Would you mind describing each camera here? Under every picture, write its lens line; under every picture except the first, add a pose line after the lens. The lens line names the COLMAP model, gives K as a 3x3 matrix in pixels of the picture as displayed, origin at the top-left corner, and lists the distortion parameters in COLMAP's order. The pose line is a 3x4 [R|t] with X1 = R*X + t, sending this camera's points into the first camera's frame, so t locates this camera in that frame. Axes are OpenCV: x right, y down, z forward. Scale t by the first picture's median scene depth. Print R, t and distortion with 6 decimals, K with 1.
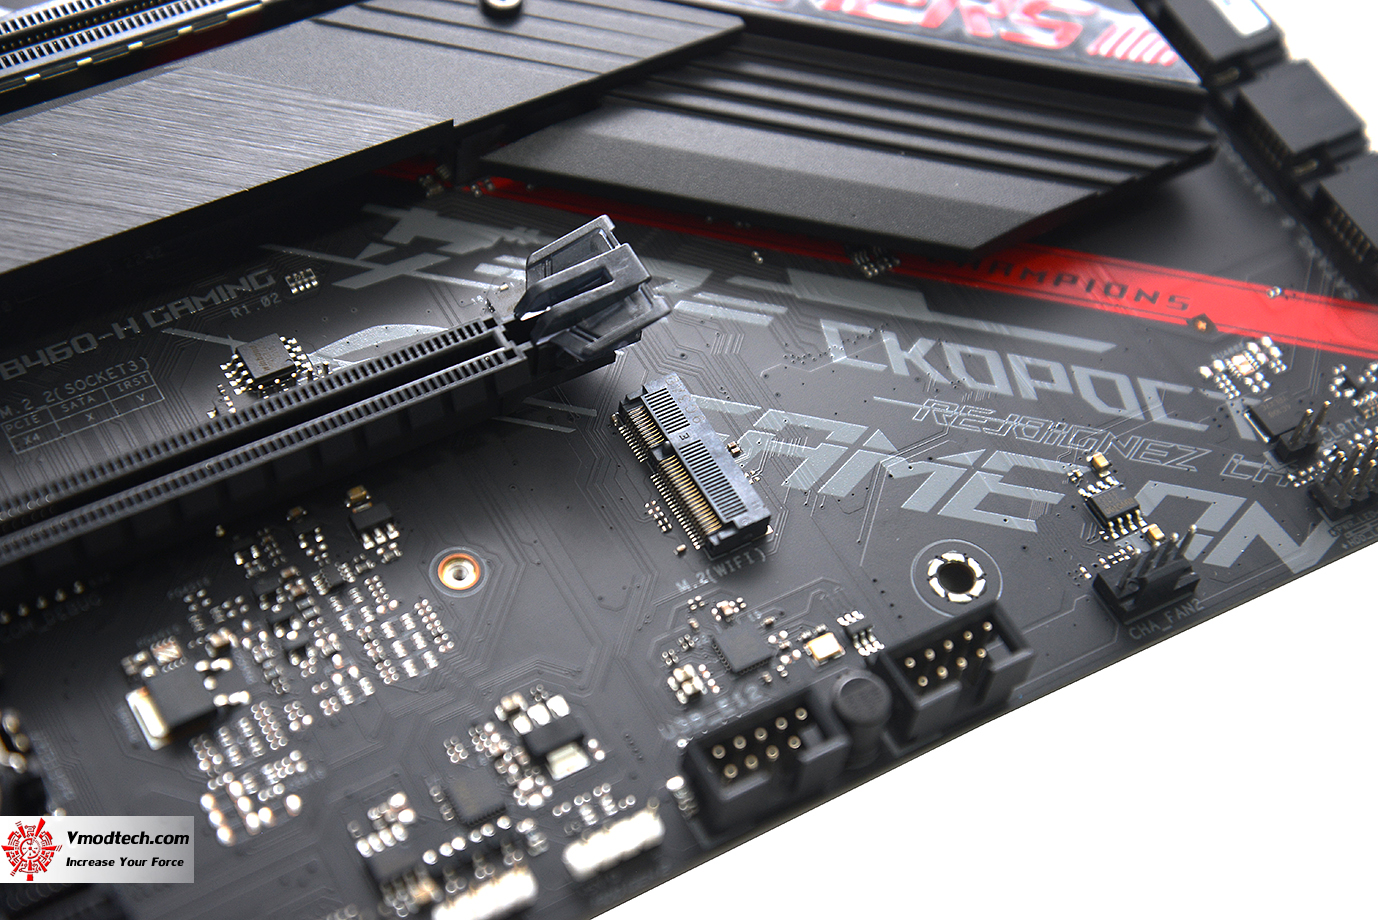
lens RADIAL K [[2712.2, 0, 684.5], [0, 2712.2, 456.4], [0, 0, 1]] dist [0.364837, 0.000000]
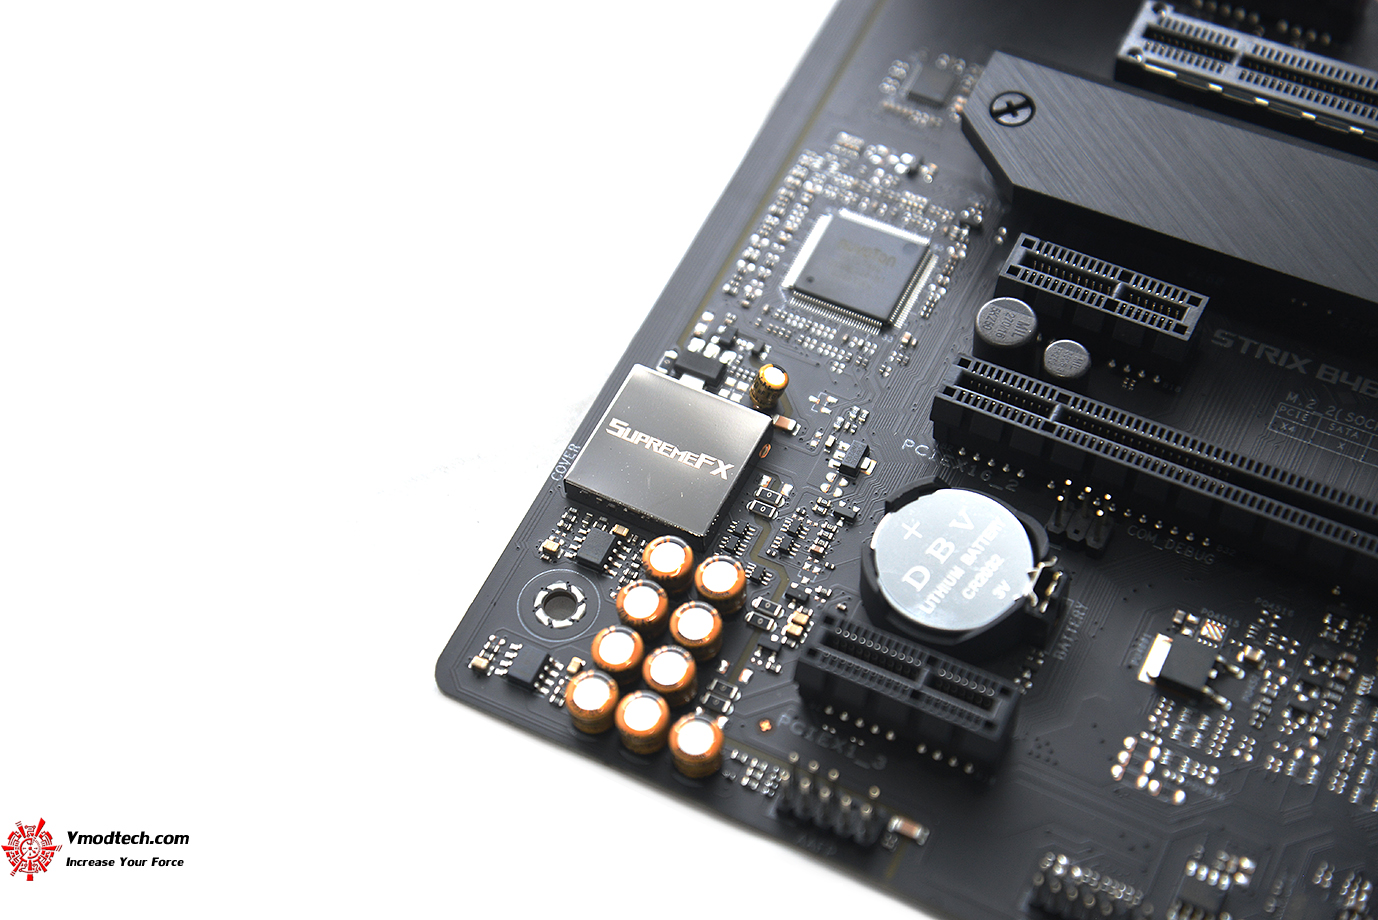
lens RADIAL K [[2712.2, 0, 674.4], [0, 2712.2, 461.0], [0, 0, 1]] dist [0.364837, 0.000000]
pose [[0.550185, 0.630164, -0.547896, 0.251498], [-0.627367, 0.744957, 0.226825, -0.093564], [0.551096, 0.218936, 0.805208, -0.052114]]
